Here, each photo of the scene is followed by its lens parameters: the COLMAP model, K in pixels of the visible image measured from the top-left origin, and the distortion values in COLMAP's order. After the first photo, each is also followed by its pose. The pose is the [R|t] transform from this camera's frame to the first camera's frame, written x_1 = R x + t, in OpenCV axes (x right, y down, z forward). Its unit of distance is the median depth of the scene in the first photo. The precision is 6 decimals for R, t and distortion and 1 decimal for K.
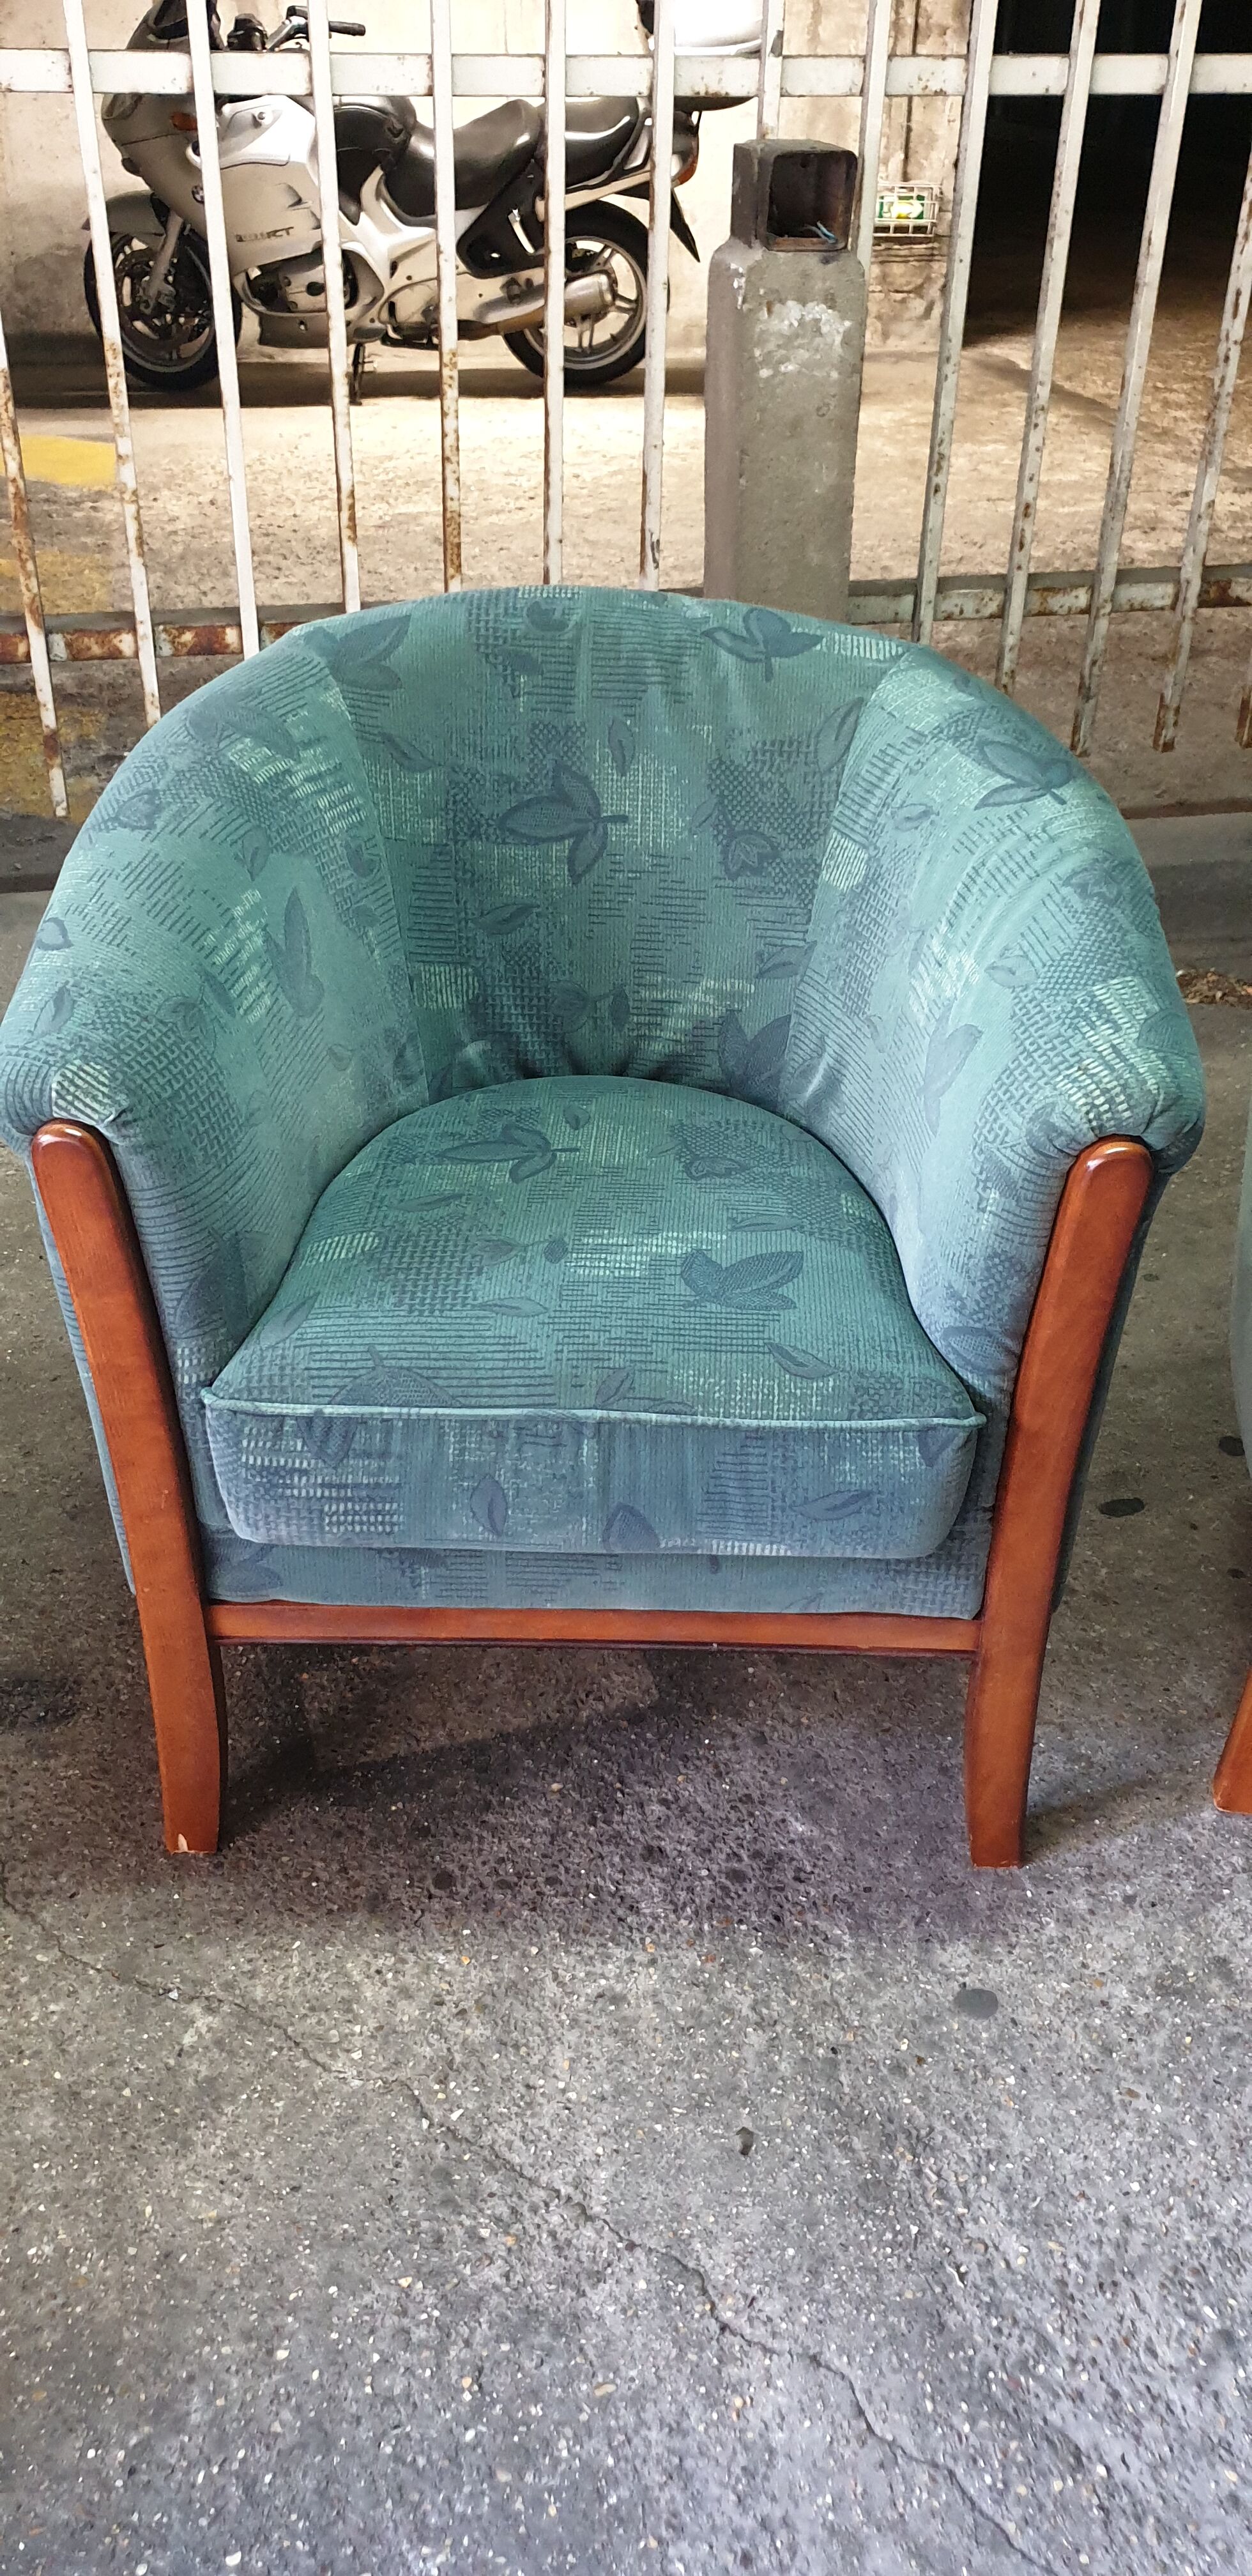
lens RADIAL K [[1990.8, 0, 602.0], [0, 1990.8, 1442.9], [0, 0, 1]] dist [0.087137, -0.064812]
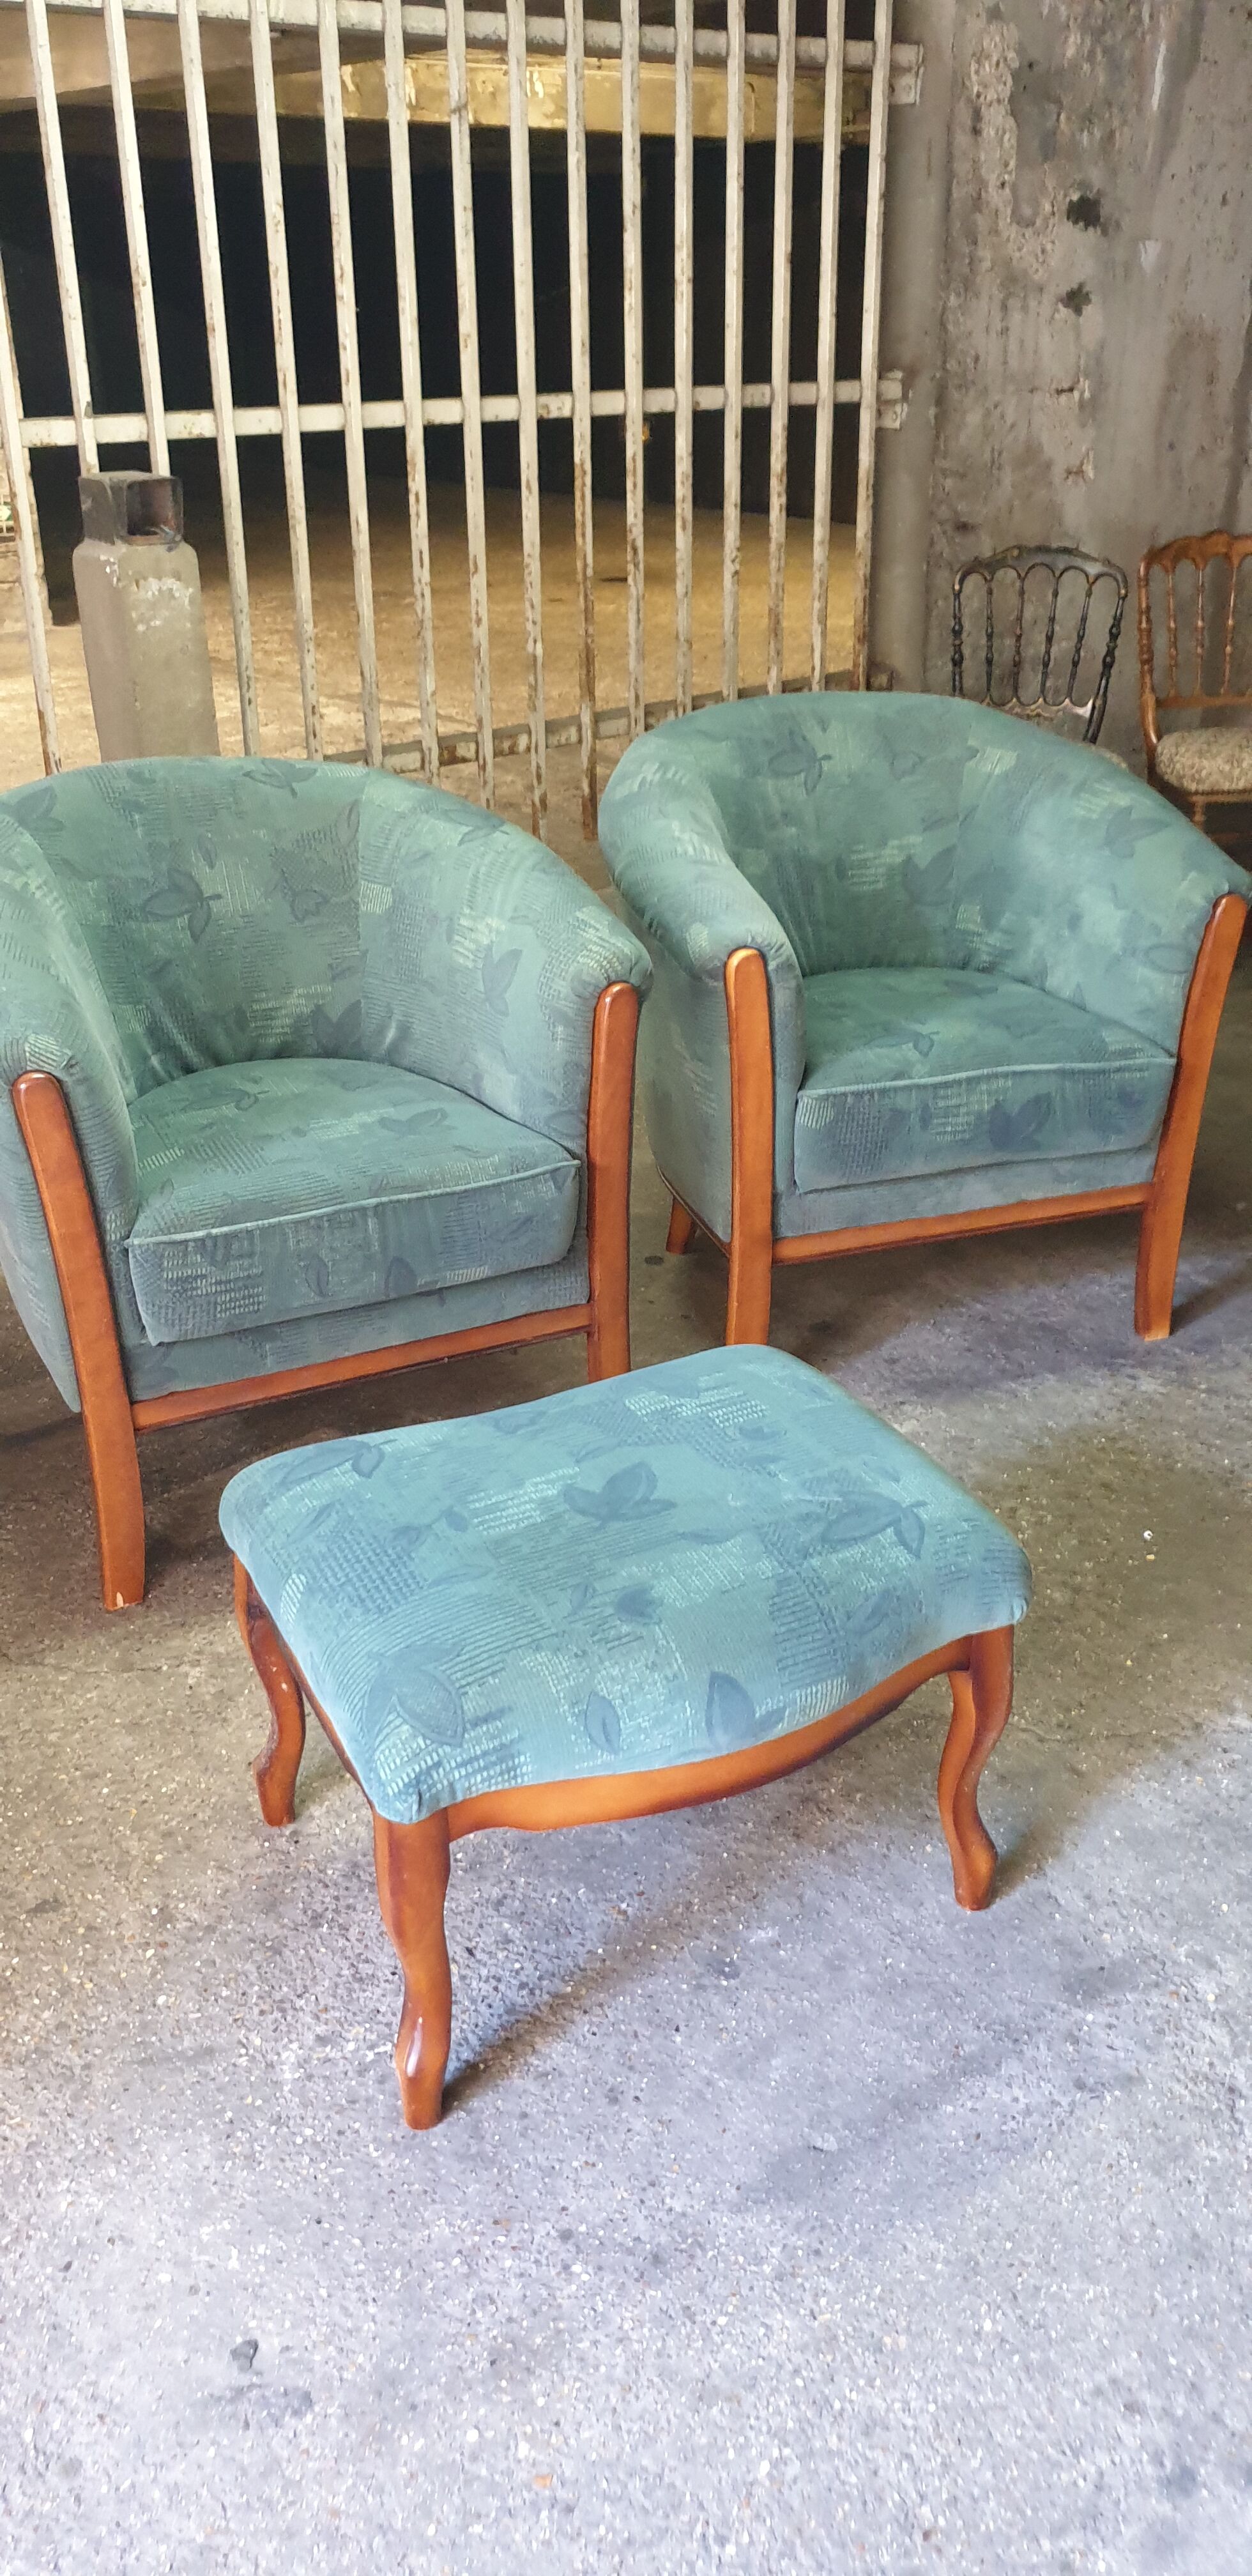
lens RADIAL K [[1990.8, 0, 602.0], [0, 1990.8, 1442.9], [0, 0, 1]] dist [0.087137, -0.064812]
pose [[0.904699, -0.236796, 0.354185, -0.404668], [0.272904, 0.960471, -0.054944, 0.280478], [-0.327174, 0.146366, 0.933560, -0.515701]]
